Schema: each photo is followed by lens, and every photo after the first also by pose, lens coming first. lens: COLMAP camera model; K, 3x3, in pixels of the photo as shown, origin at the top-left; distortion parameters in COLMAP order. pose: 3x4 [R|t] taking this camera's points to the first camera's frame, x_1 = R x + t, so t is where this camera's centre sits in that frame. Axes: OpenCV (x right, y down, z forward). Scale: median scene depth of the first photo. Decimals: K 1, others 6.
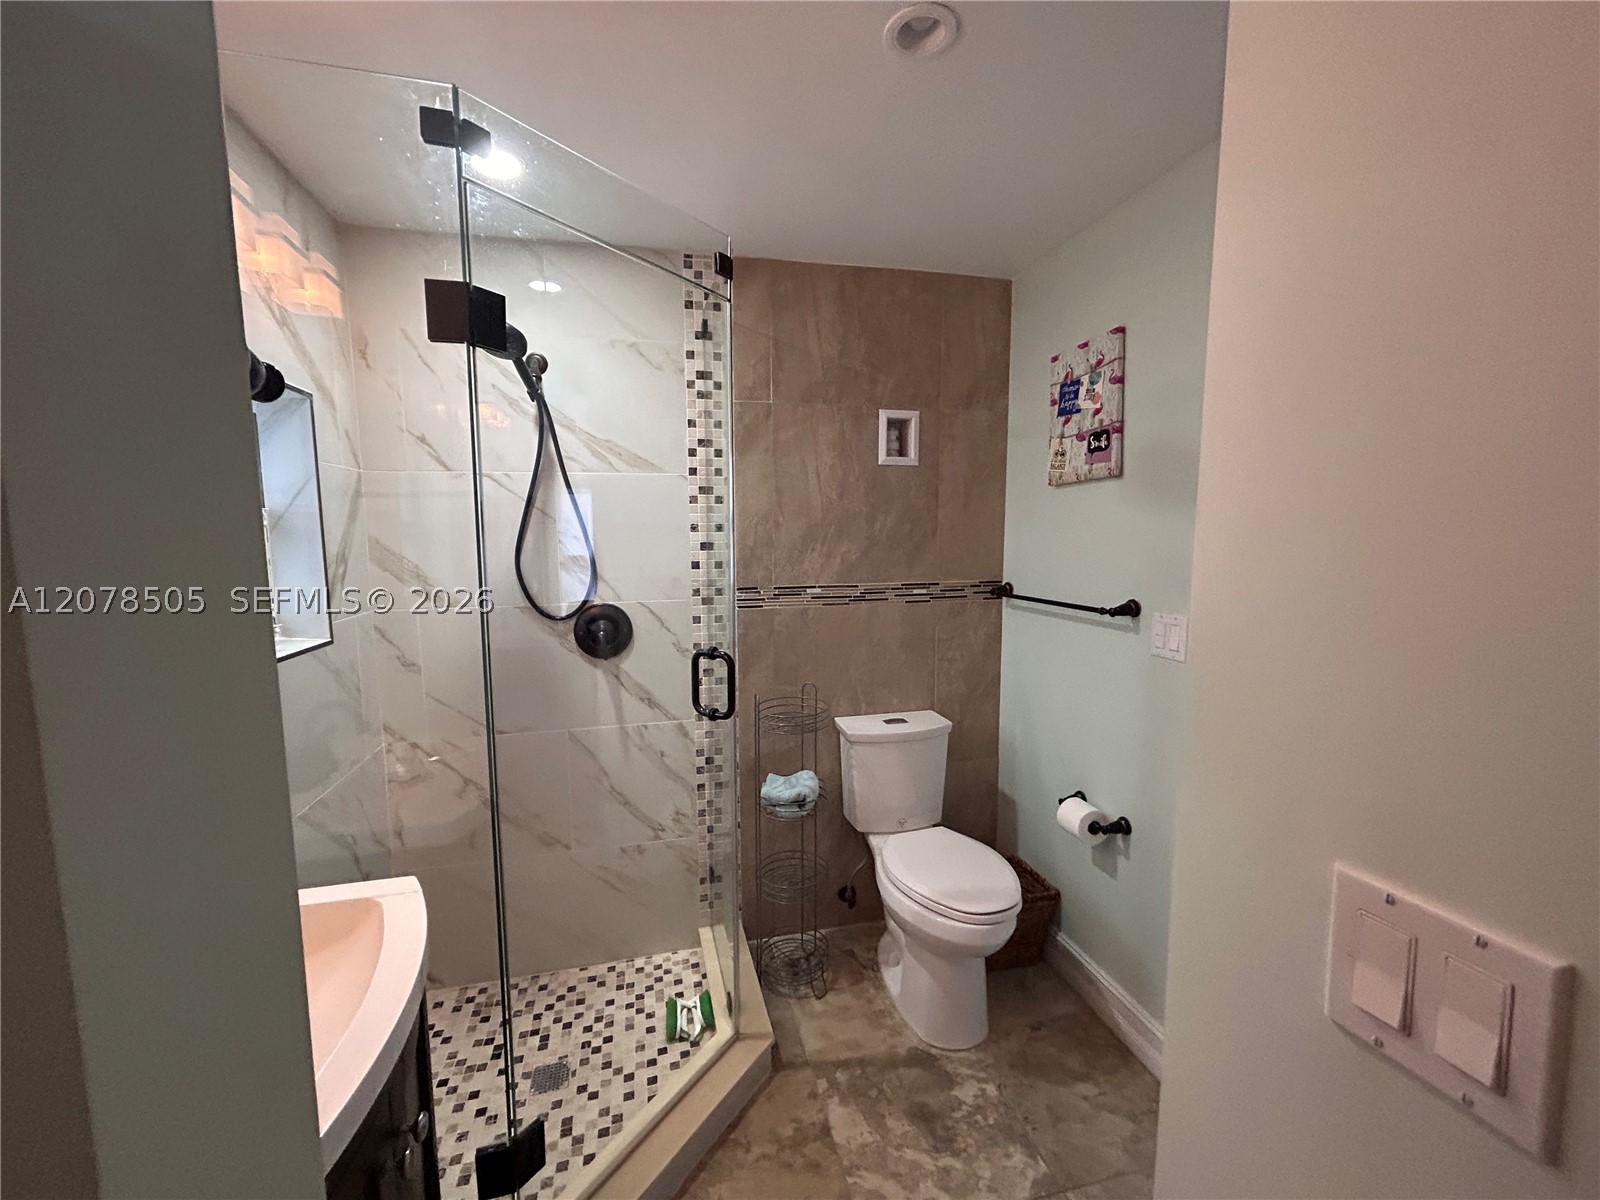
lens RADIAL K [[650.9, 0, 800.0], [0, 650.9, 600.0], [0, 0, 1]] dist [-0.007141, 0.004630]
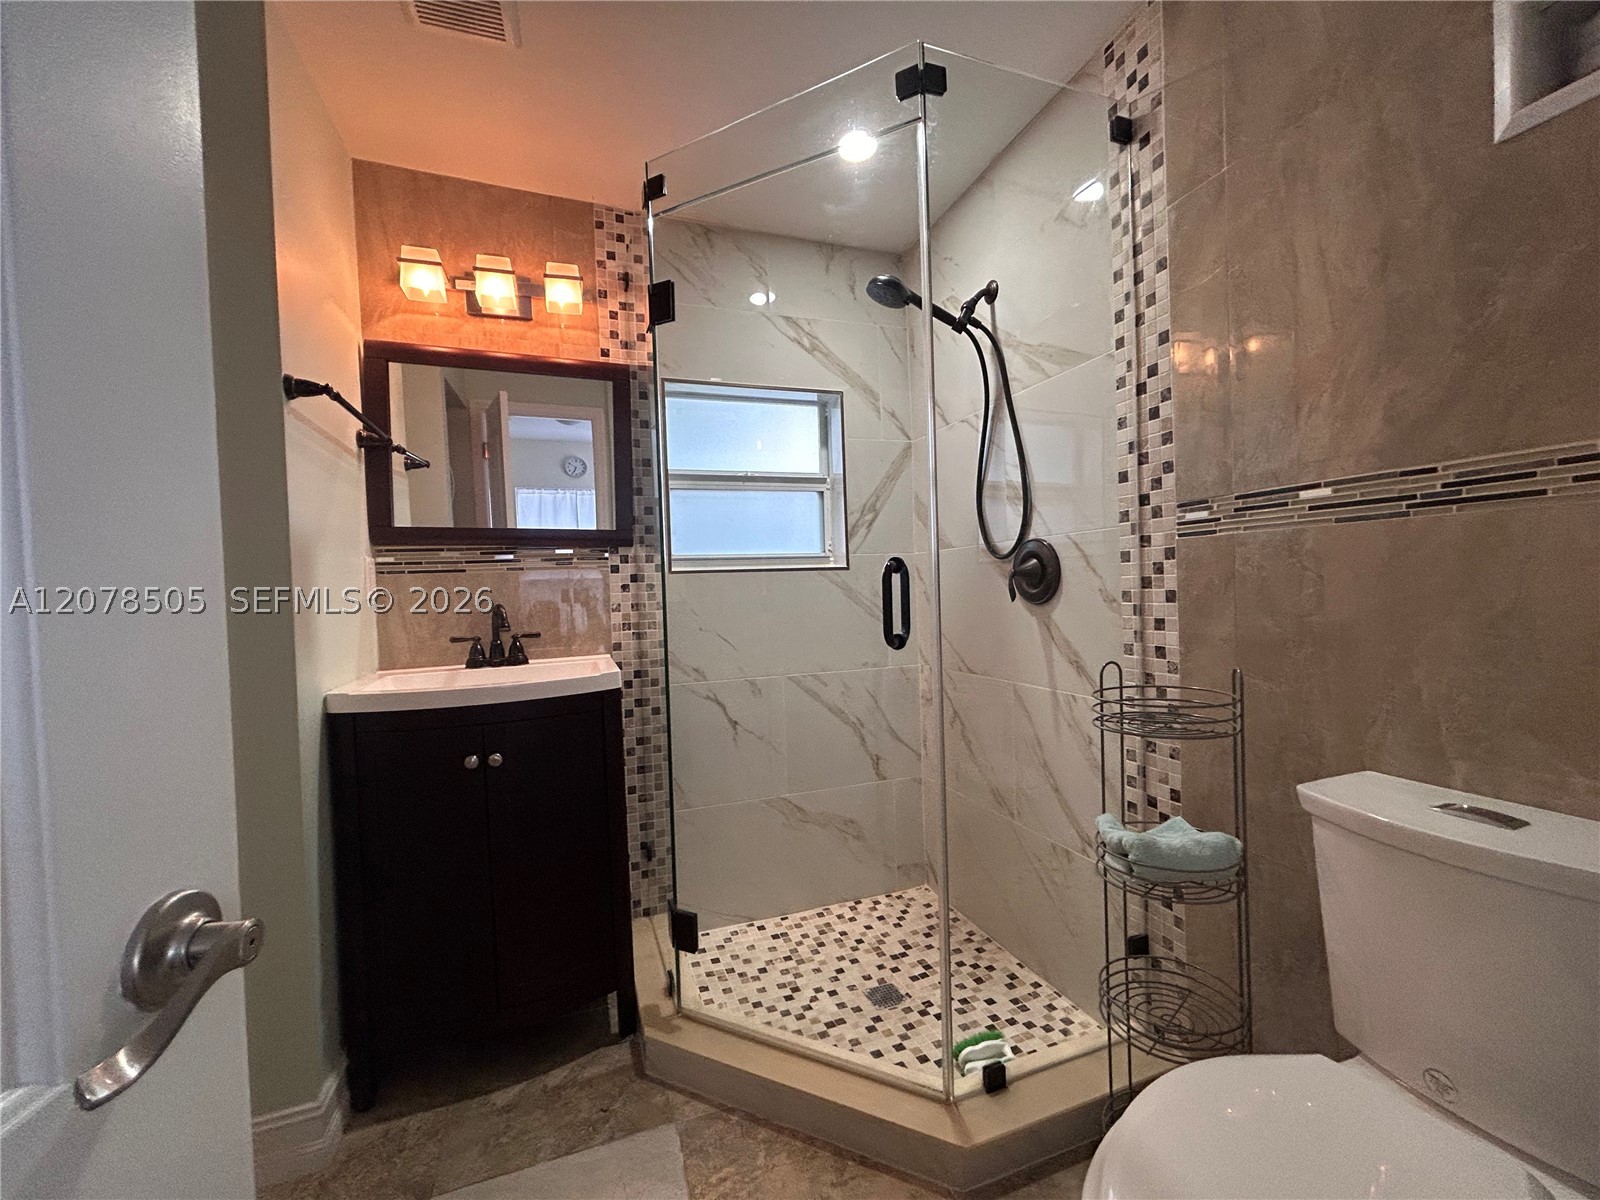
lens RADIAL K [[650.9, 0, 800.0], [0, 650.9, 600.0], [0, 0, 1]] dist [-0.007141, 0.004630]
pose [[0.102568, 0.024310, -0.994429, 0.497092], [-0.069516, 0.997432, 0.017213, 0.089412], [0.992294, 0.067364, 0.103995, 0.597051]]
